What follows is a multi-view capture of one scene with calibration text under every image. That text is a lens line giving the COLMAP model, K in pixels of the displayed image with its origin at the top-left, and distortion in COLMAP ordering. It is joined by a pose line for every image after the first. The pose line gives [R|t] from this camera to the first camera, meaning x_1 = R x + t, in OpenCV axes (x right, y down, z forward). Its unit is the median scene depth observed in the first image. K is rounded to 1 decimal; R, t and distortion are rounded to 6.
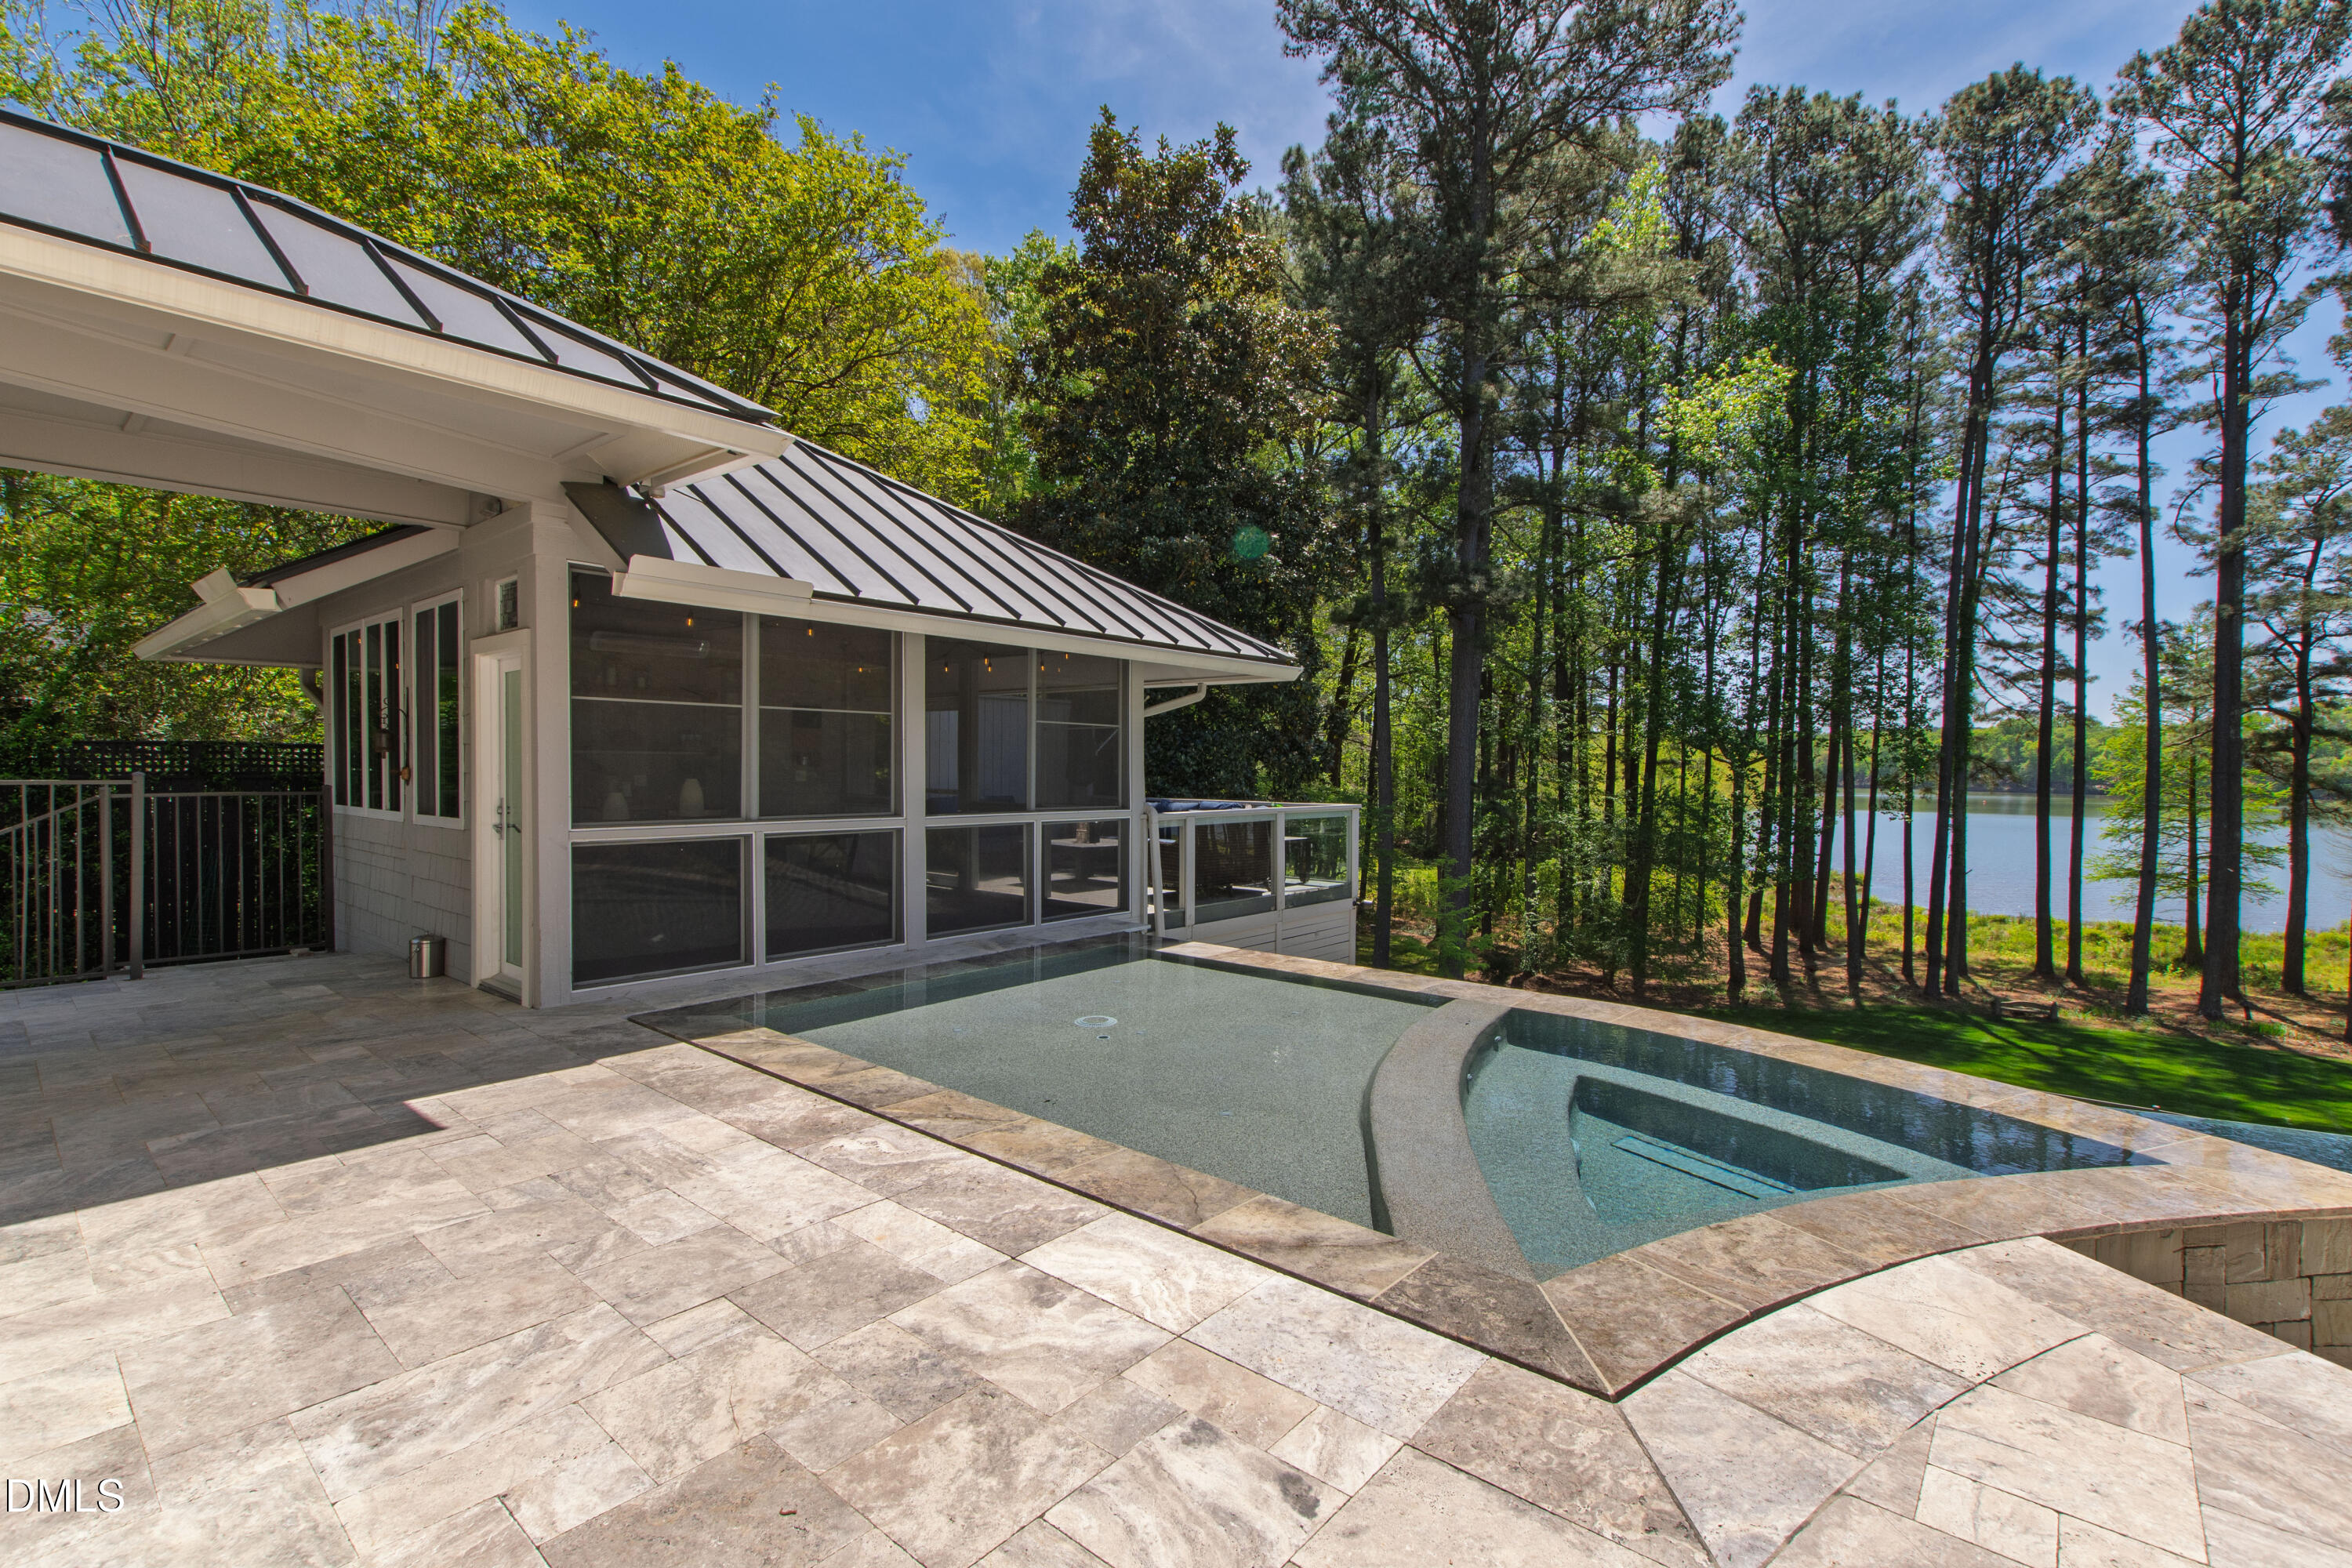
lens RADIAL K [[1038.7, 0, 1173.6], [0, 1038.7, 793.6], [0, 0, 1]] dist [-0.001795, -0.000743]
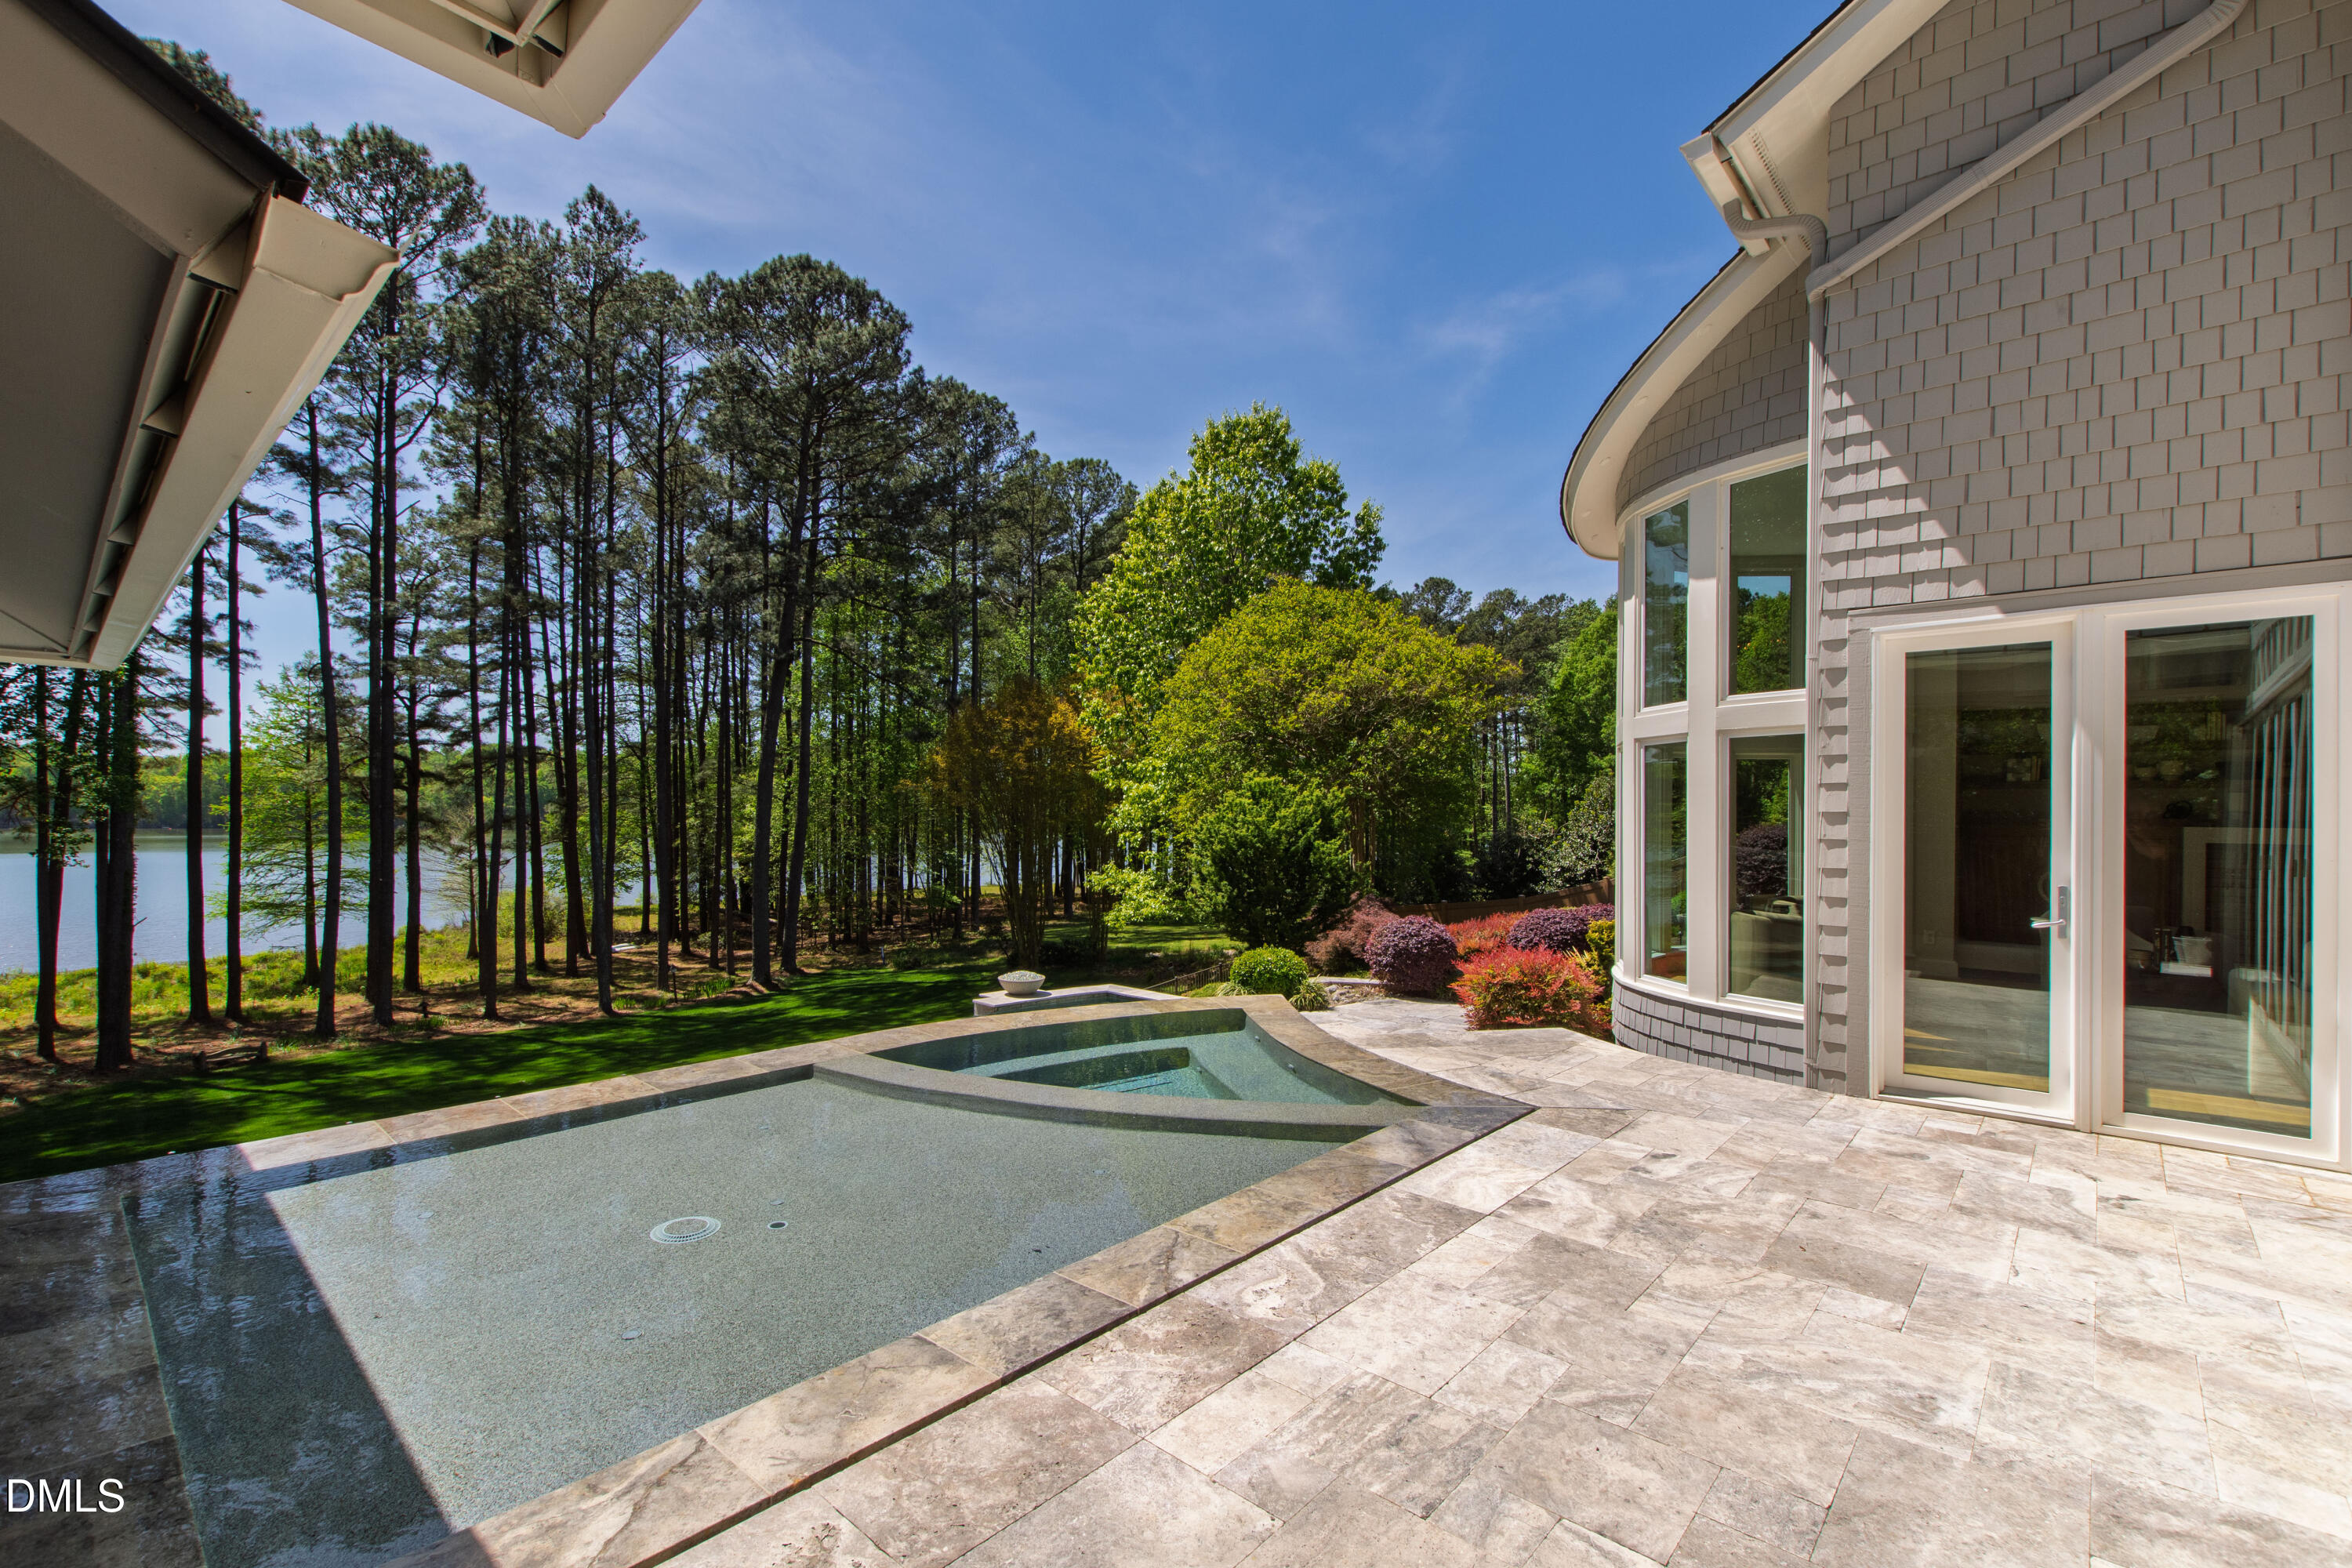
lens RADIAL K [[1038.7, 0, 1173.6], [0, 1038.7, 793.6], [0, 0, 1]] dist [-0.001795, -0.000743]
pose [[0.030221, 0.007991, 0.999511, -1.414748], [0.022952, 0.999699, -0.008686, -0.081411], [-0.999280, 0.023203, 0.030029, 1.279288]]
